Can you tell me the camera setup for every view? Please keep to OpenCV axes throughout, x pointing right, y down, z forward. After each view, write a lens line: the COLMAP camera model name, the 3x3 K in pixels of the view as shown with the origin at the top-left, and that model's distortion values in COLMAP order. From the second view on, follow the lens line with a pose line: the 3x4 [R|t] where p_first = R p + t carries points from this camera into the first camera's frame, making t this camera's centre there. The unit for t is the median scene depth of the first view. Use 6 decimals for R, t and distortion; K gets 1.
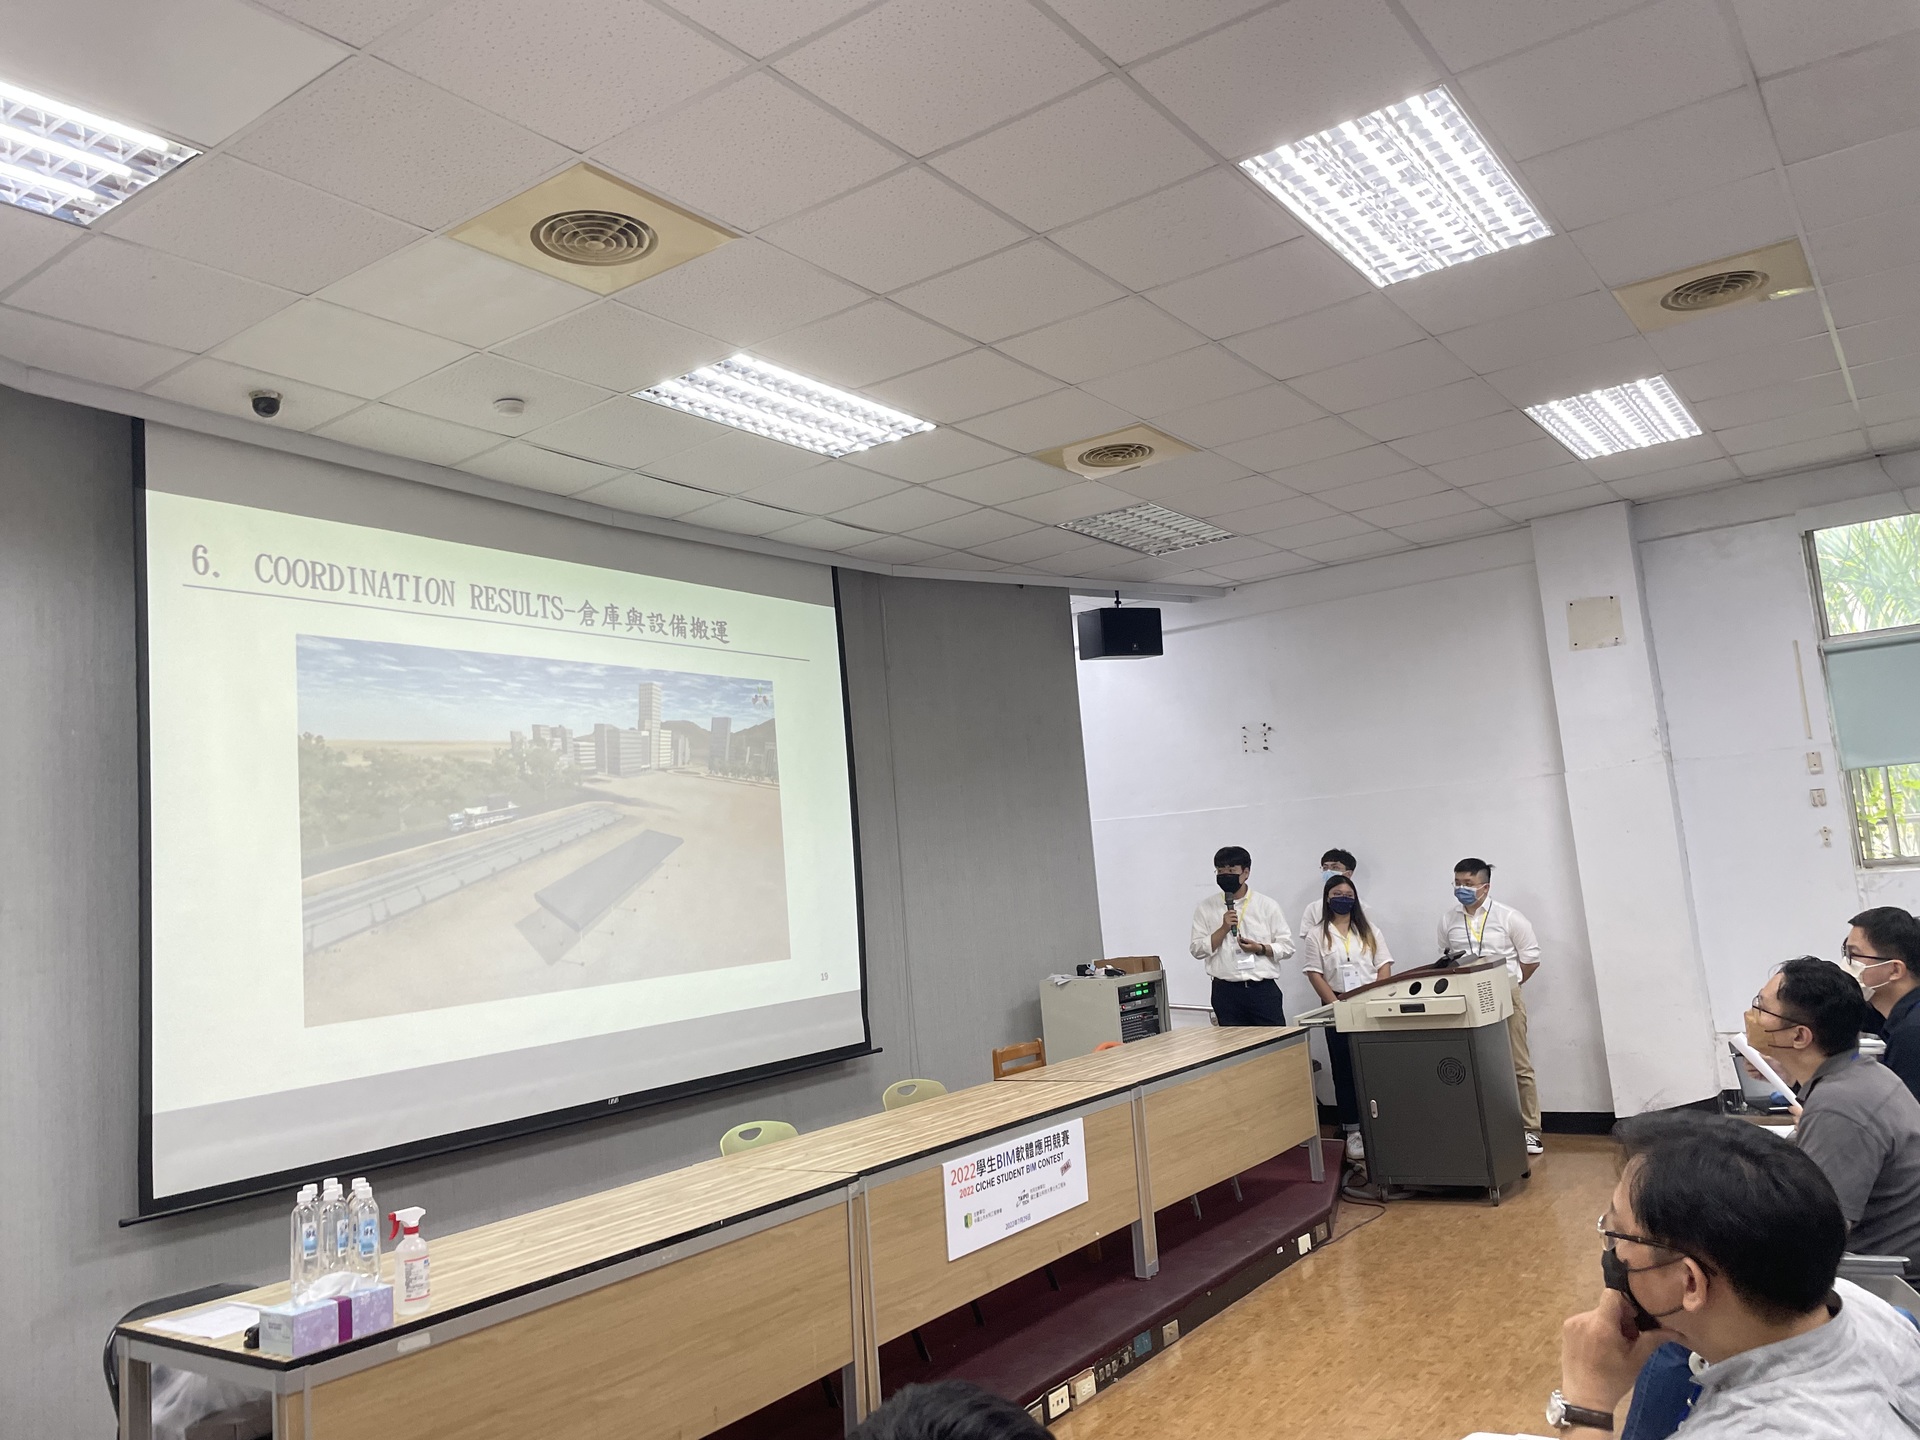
lens RADIAL K [[1450.1, 0, 957.6], [0, 1450.1, 700.2], [0, 0, 1]] dist [0.081217, -0.101755]
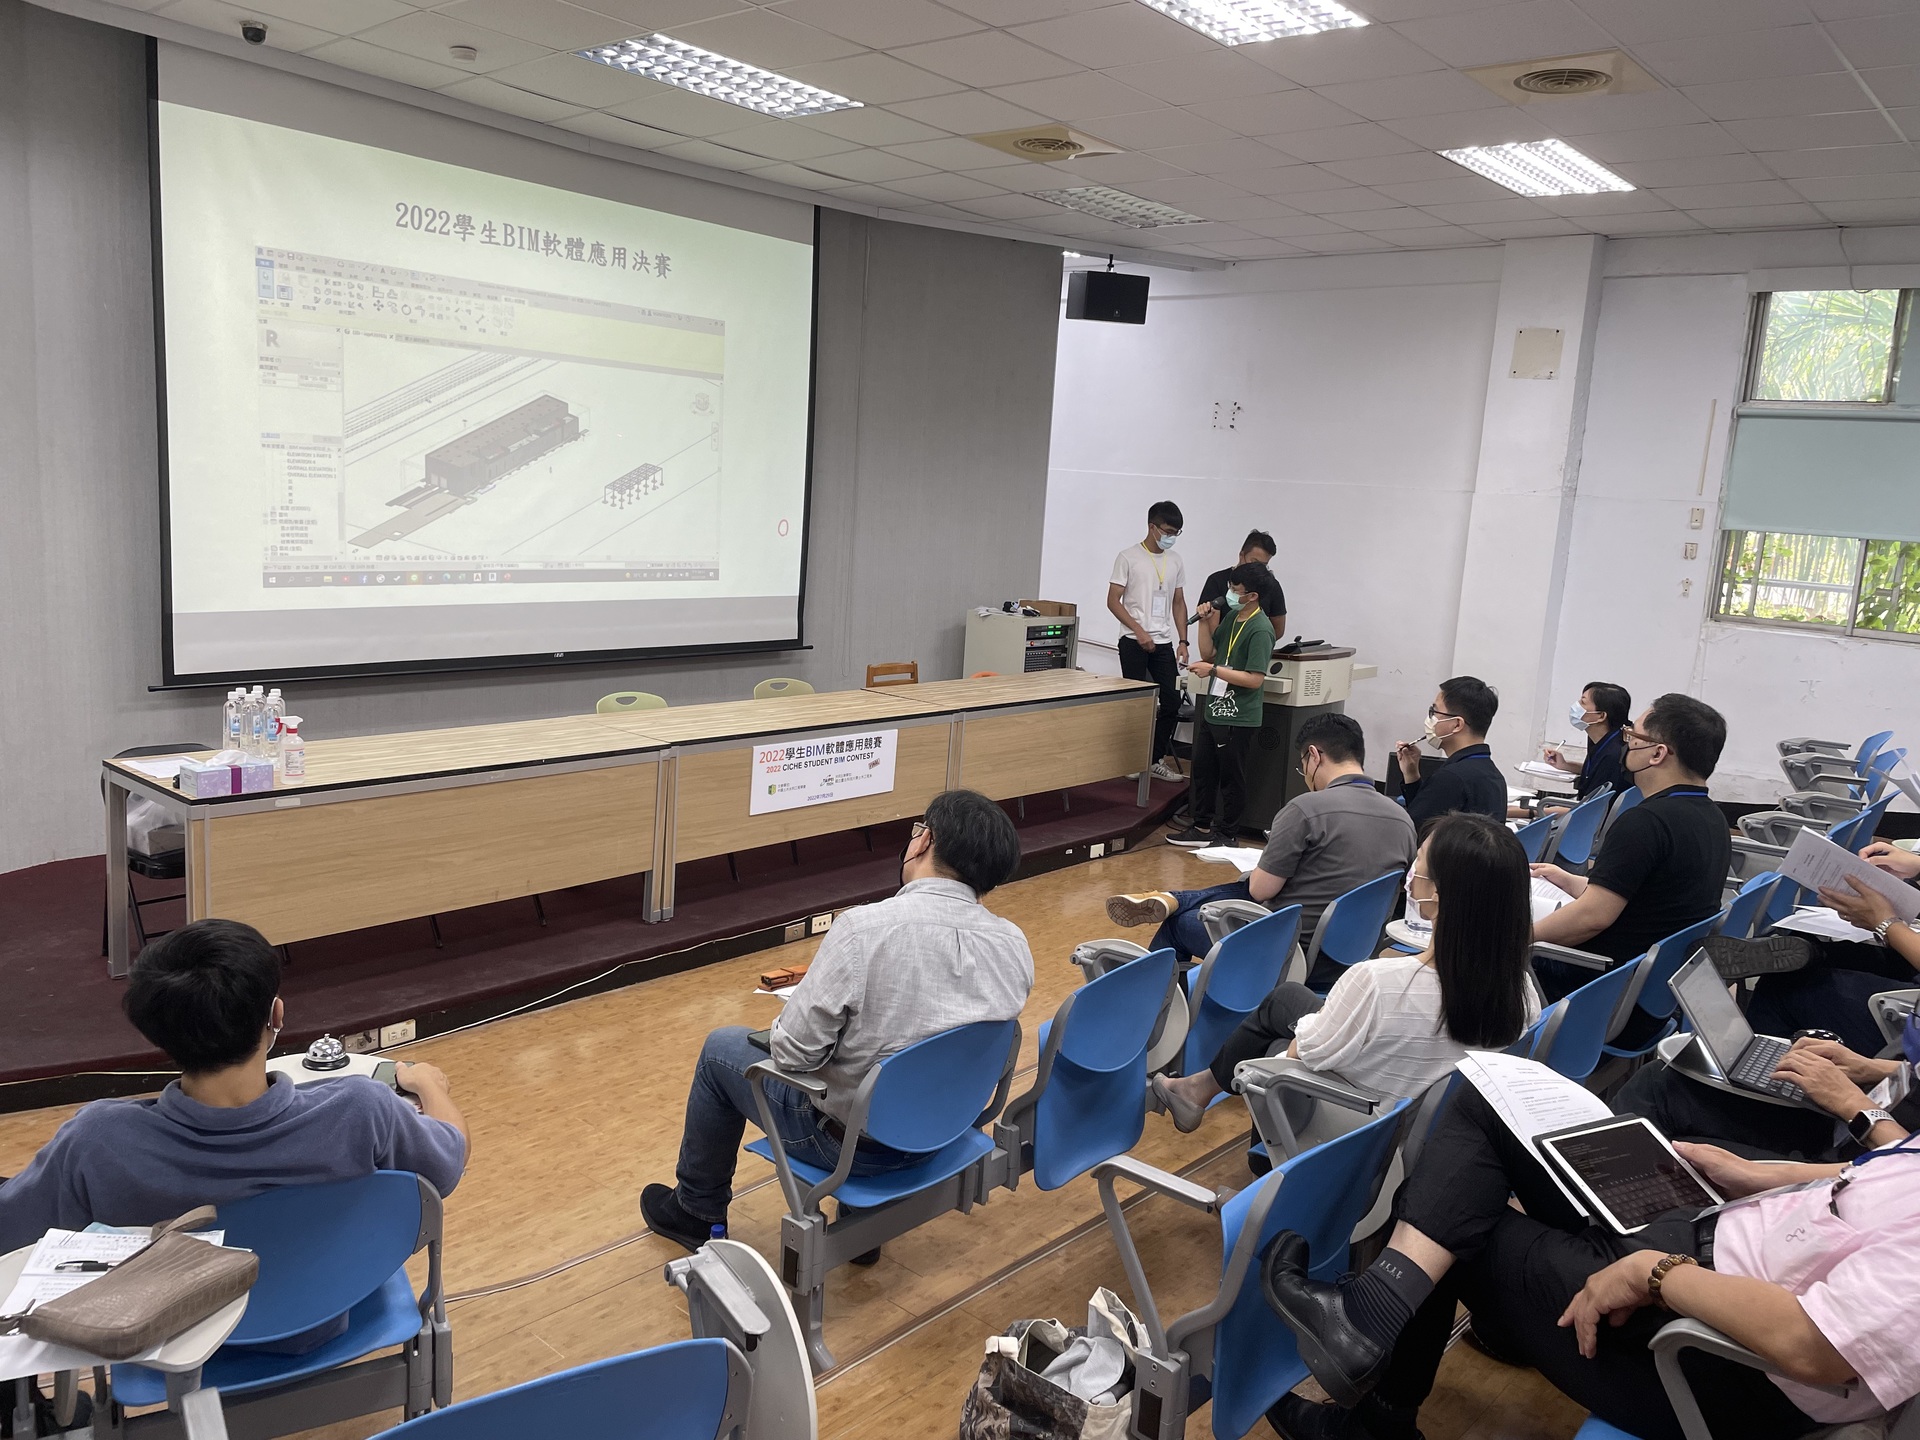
lens RADIAL K [[1450.1, 0, 952.8], [0, 1450.1, 722.7], [0, 0, 1]] dist [0.081217, -0.101755]
pose [[0.984602, 0.157991, -0.074818, 0.195412], [-0.129036, 0.945592, 0.298672, -0.084847], [0.117935, -0.284419, 0.951418, -0.154719]]
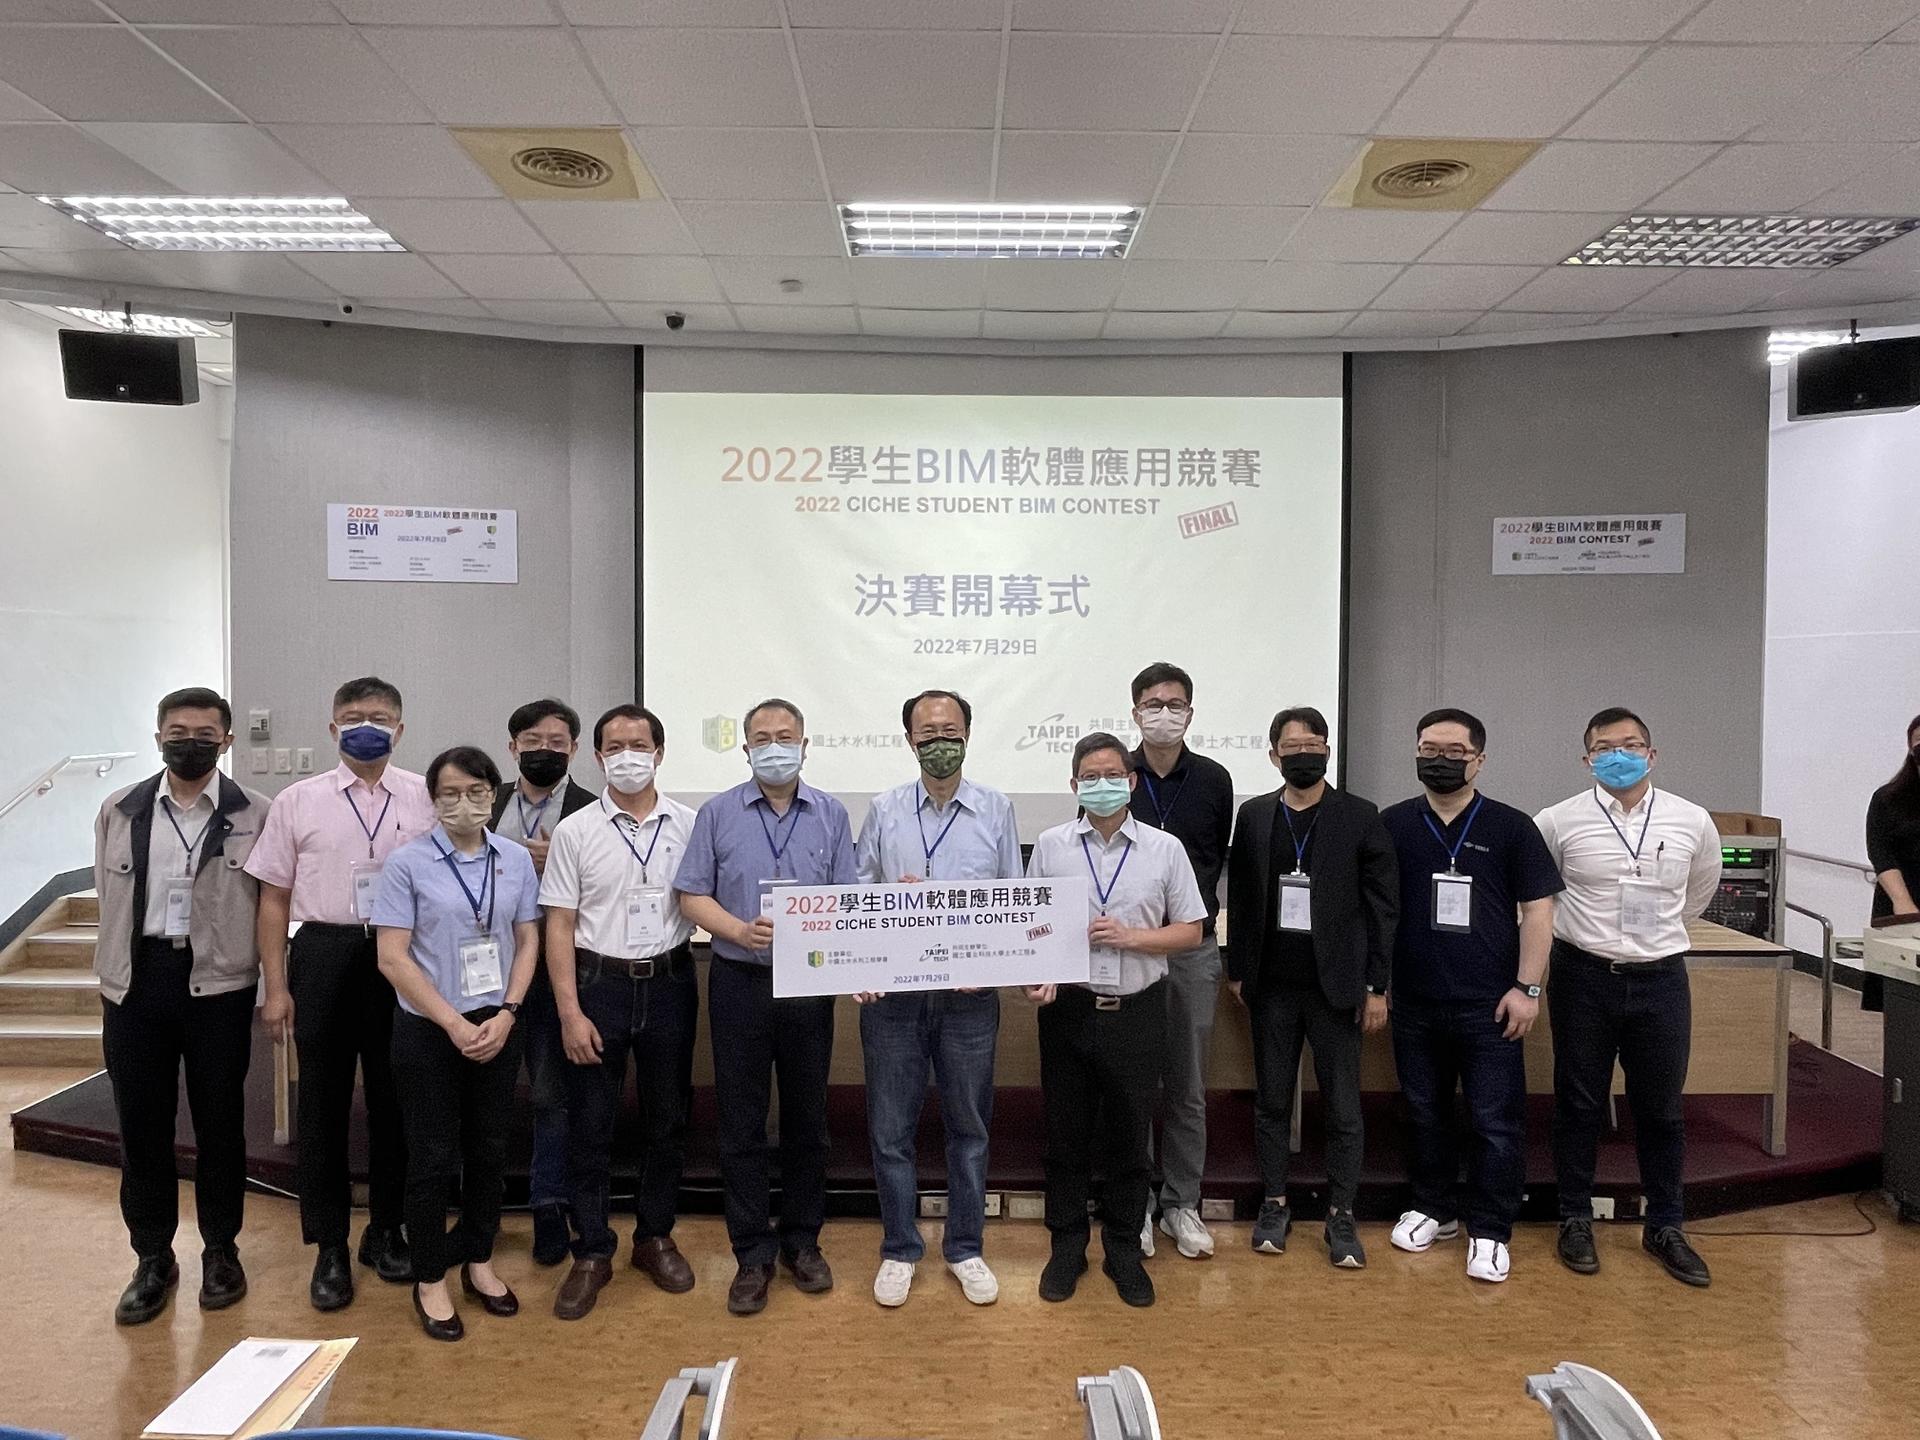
lens RADIAL K [[1204.4, 0, 968.2], [0, 1204.4, 702.7], [0, 0, 1]] dist [0.003783, 0.002291]
pose [[0.581422, 0.106960, -0.806541, 0.540305], [0.049617, 0.984814, 0.166370, -0.014364], [0.812088, -0.136749, 0.567285, 0.415616]]
